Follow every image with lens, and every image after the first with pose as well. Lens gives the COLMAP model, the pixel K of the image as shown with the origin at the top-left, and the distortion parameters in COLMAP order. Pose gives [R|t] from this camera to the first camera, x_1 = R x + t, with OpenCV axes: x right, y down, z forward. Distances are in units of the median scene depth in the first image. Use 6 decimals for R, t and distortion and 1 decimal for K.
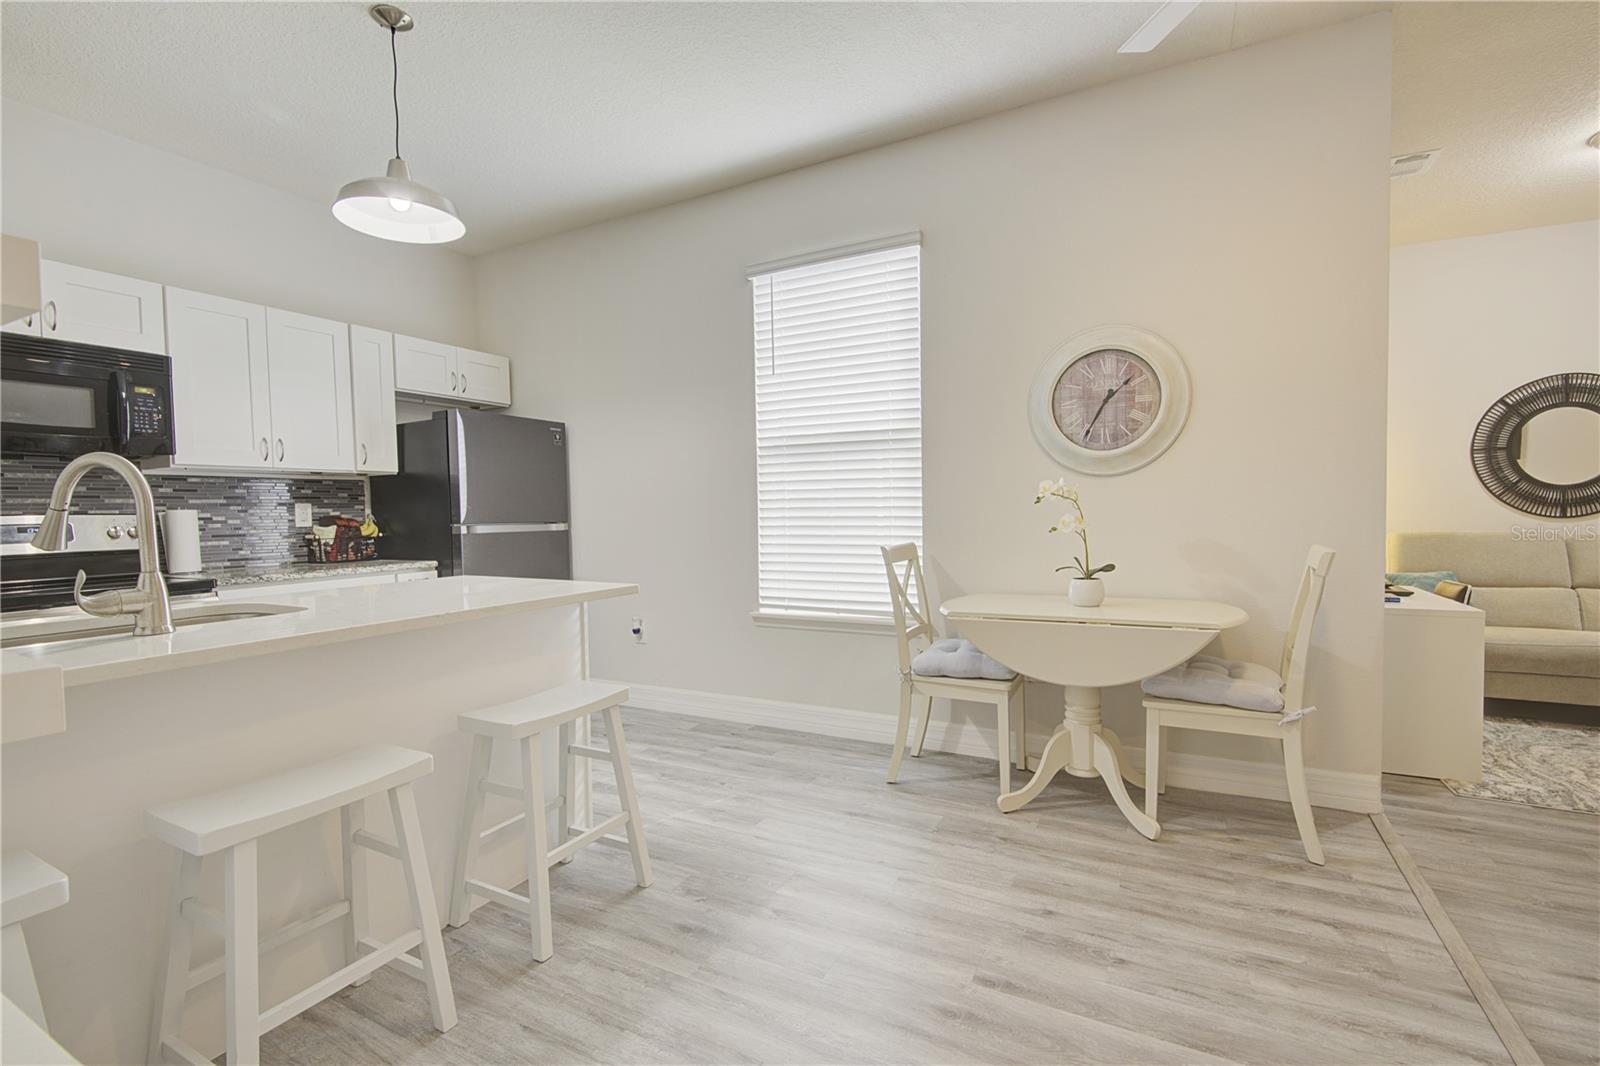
lens RADIAL K [[717.3, 0, 794.2], [0, 717.3, 536.8], [0, 0, 1]] dist [0.005727, -0.003764]
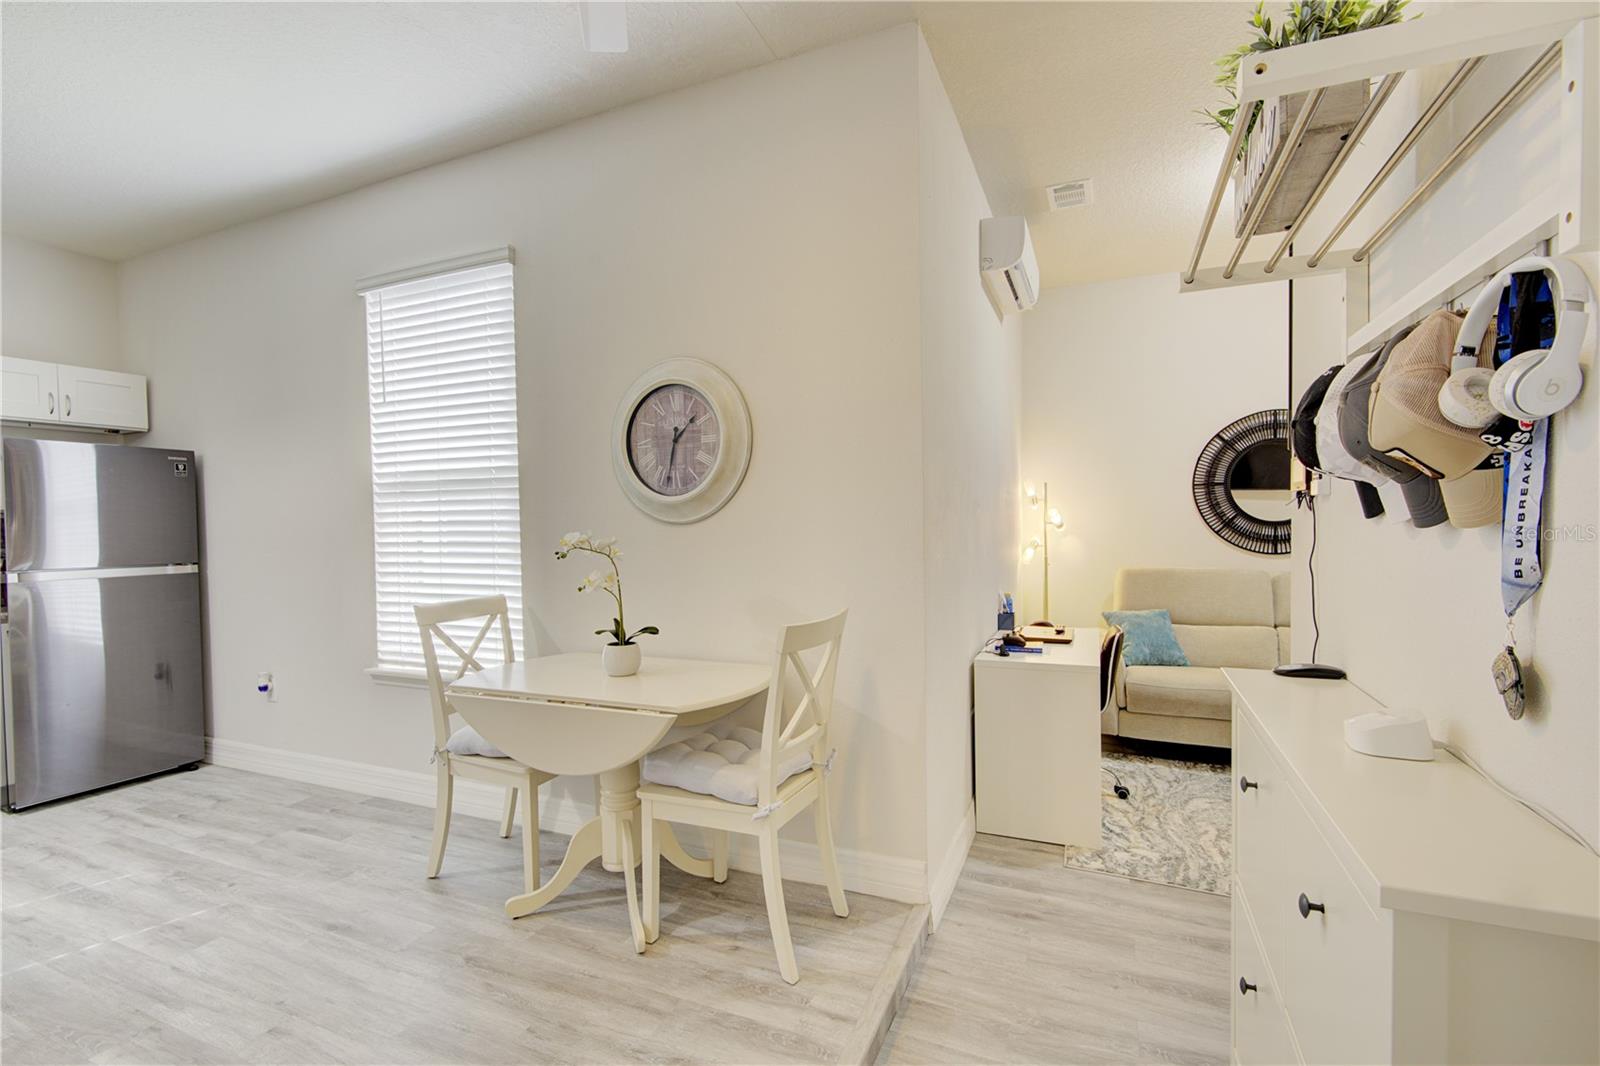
lens RADIAL K [[717.3, 0, 793.0], [0, 717.3, 538.1], [0, 0, 1]] dist [0.005727, -0.003764]
pose [[0.996995, -0.001184, 0.077462, 0.445064], [0.002456, 0.999864, -0.016336, -0.046042], [-0.077432, 0.016477, 0.996861, 0.082841]]
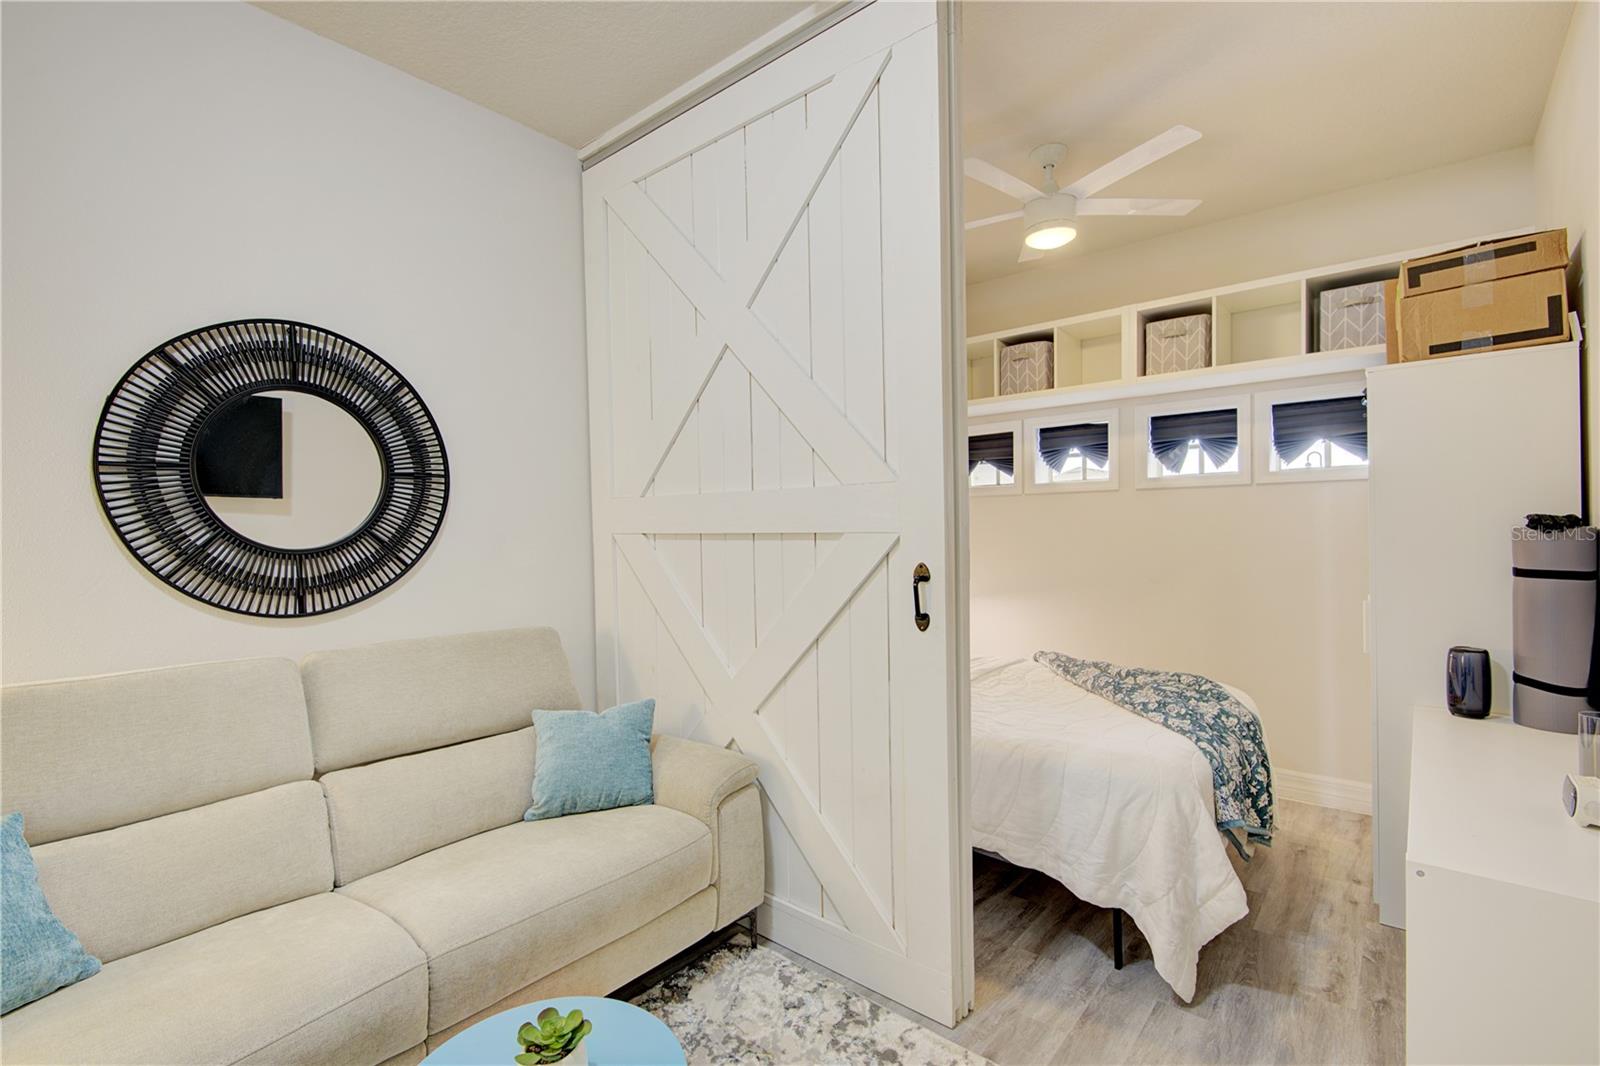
lens RADIAL K [[717.3, 0, 795.4], [0, 717.3, 536.4], [0, 0, 1]] dist [0.005727, -0.003764]
pose [[0.217206, -0.011630, 0.976056, 0.897634], [0.048920, 0.998802, 0.001015, -0.087183], [-0.974899, 0.047528, 0.217515, 0.757290]]
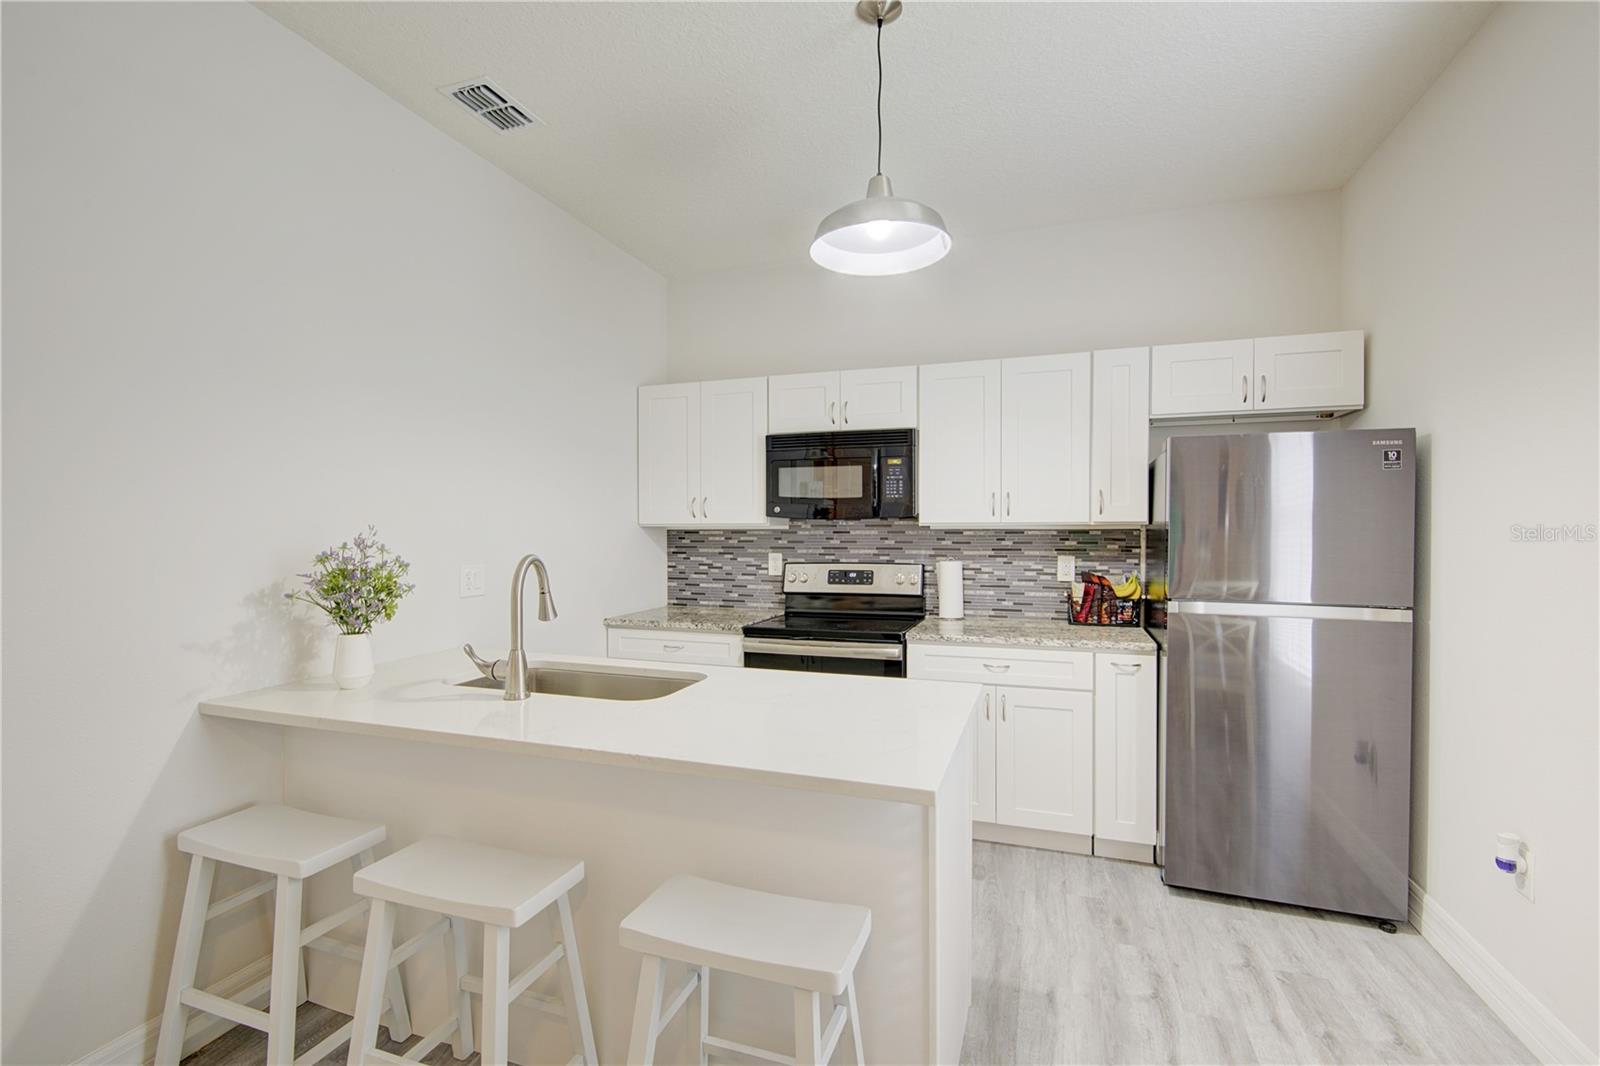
lens RADIAL K [[717.3, 0, 796.4], [0, 717.3, 538.3], [0, 0, 1]] dist [0.005727, -0.003764]
pose [[0.158139, 0.033060, -0.986863, 0.195954], [-0.039567, 0.998849, 0.027121, -0.091038], [0.986624, 0.034758, 0.159265, 0.576222]]
